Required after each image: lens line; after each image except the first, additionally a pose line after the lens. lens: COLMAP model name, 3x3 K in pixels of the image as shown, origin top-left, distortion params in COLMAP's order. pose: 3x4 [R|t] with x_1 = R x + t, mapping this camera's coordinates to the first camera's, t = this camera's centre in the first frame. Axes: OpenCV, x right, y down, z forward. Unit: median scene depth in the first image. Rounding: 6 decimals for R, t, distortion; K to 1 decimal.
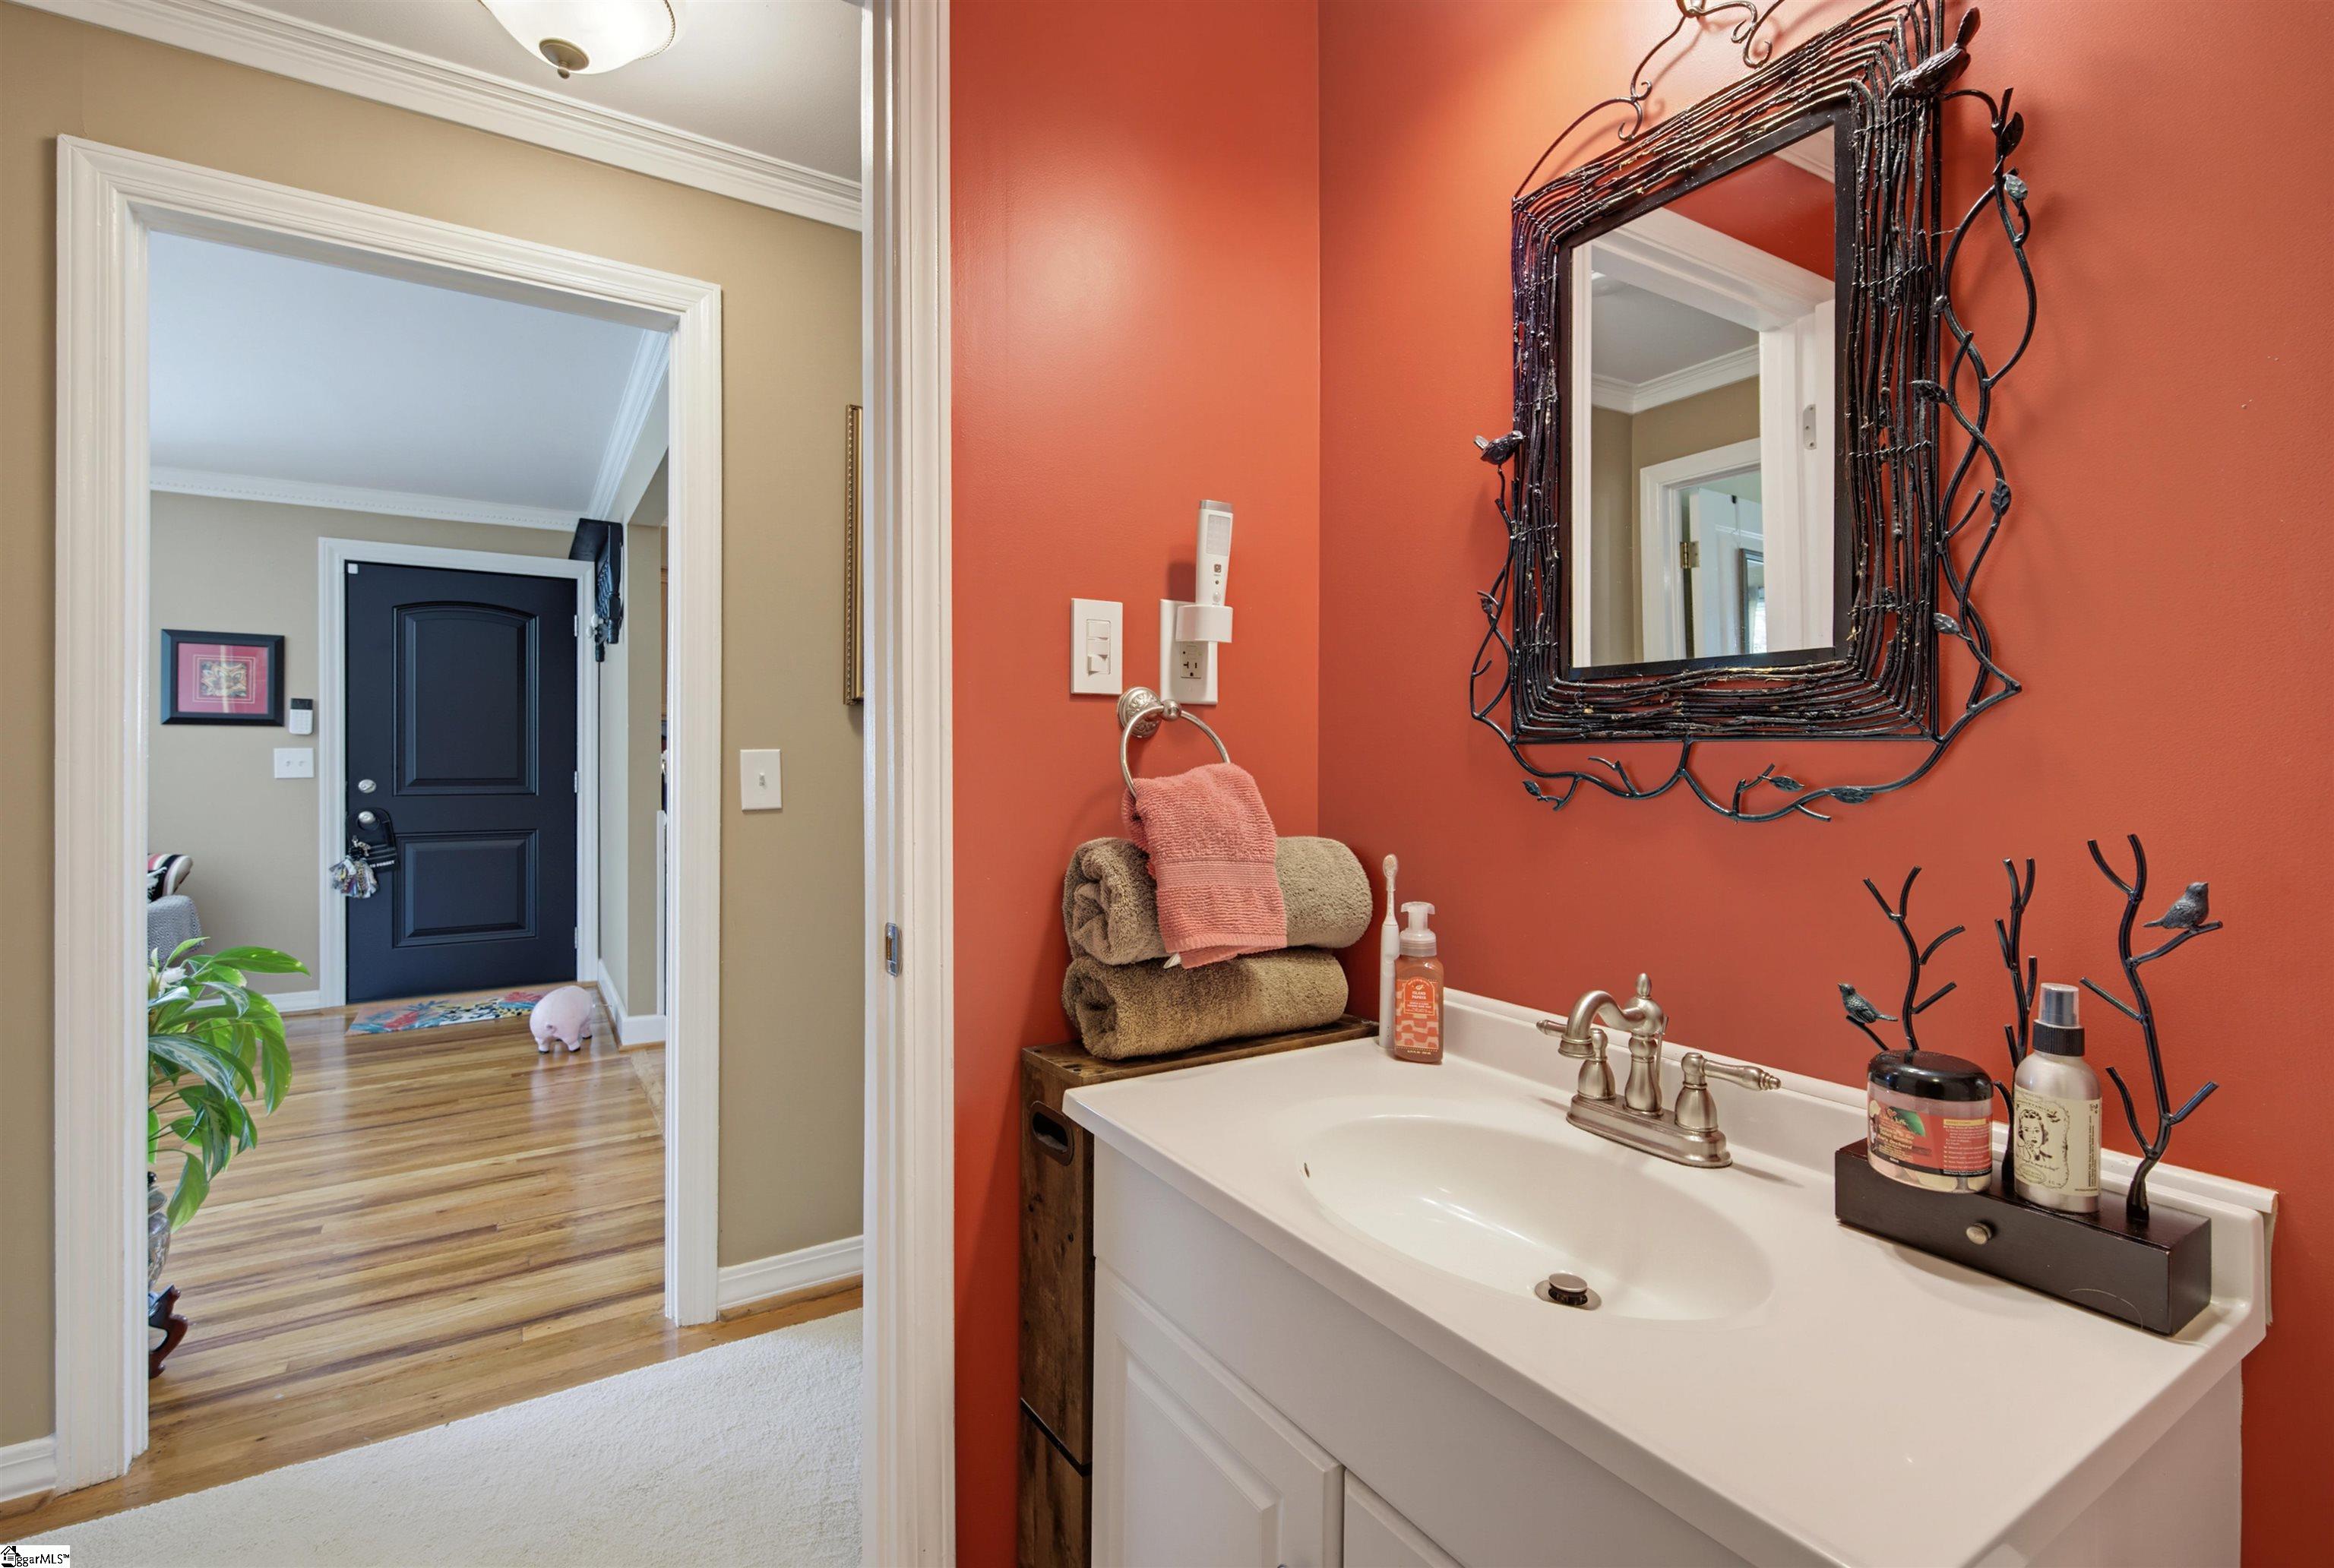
lens RADIAL K [[1059.4, 0, 1173.6], [0, 1059.4, 764.4], [0, 0, 1]] dist [-0.005969, -0.000160]
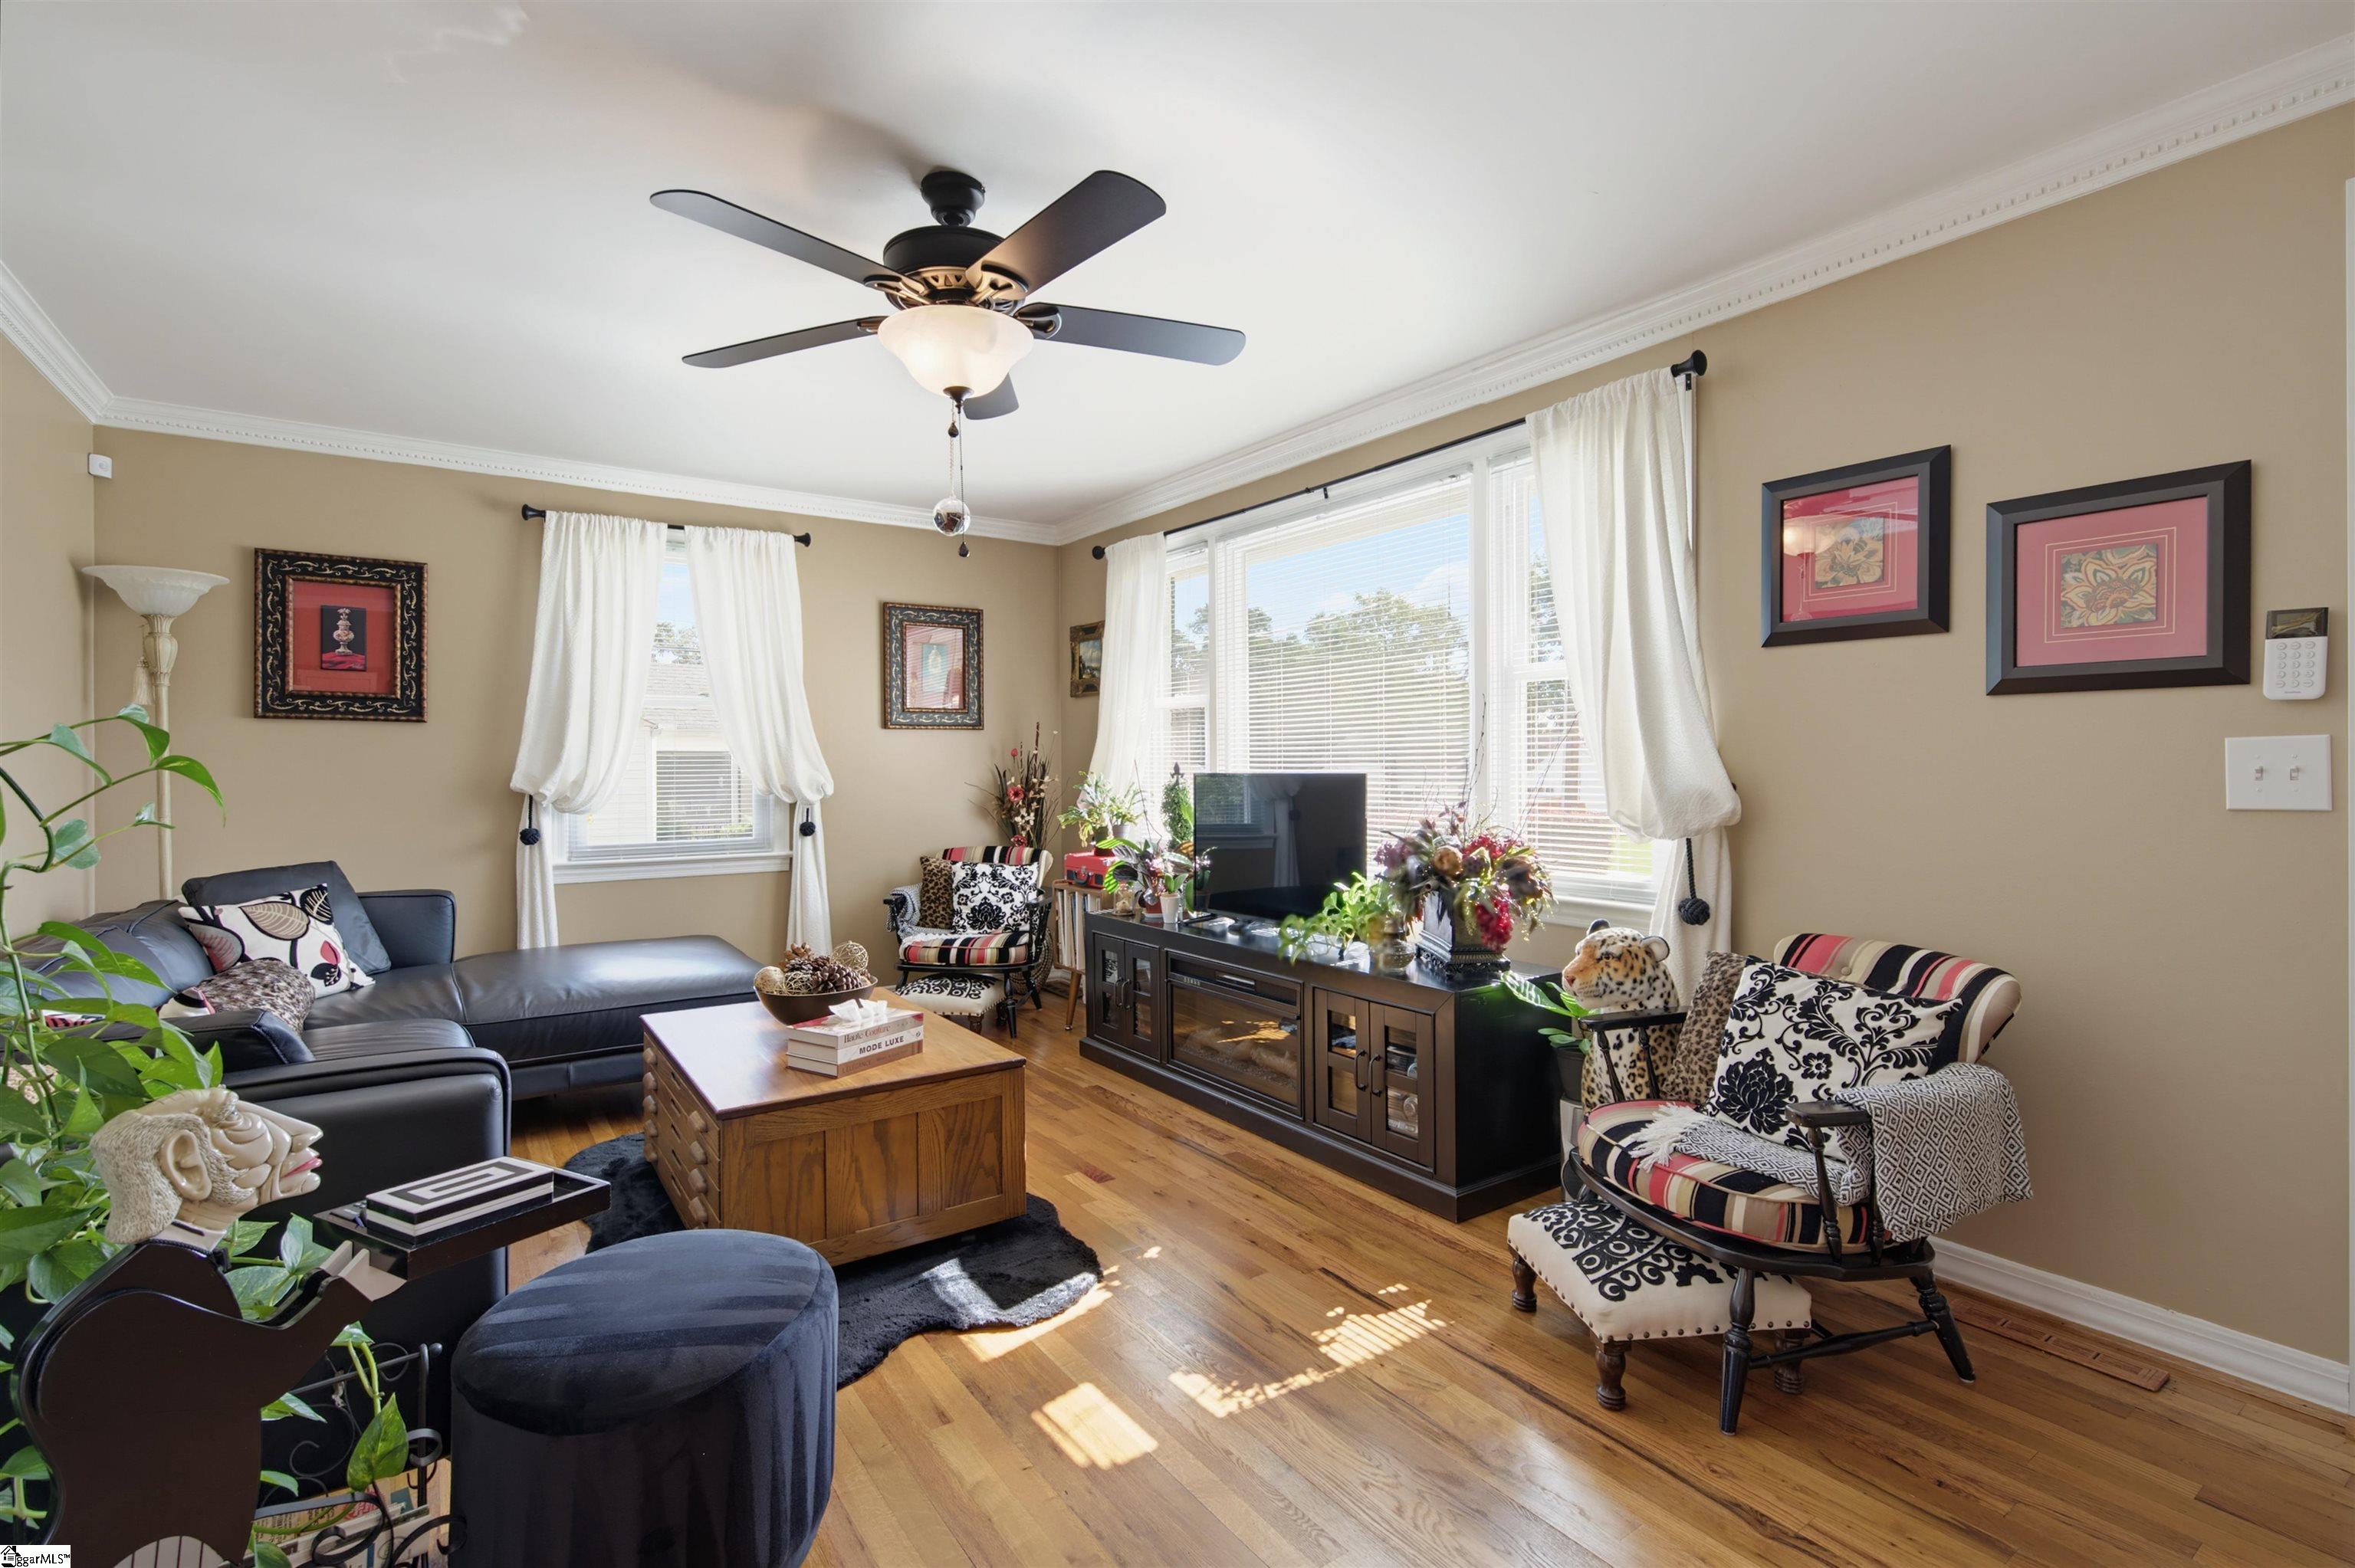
lens RADIAL K [[1068.8, 0, 1181.9], [0, 1068.8, 777.0], [0, 0, 1]] dist [-0.005969, -0.000160]
pose [[0.047693, 0.001794, -0.998860, -0.560947], [0.000474, 0.999998, 0.001819, -0.000877], [0.998862, -0.000560, 0.047692, 0.703324]]
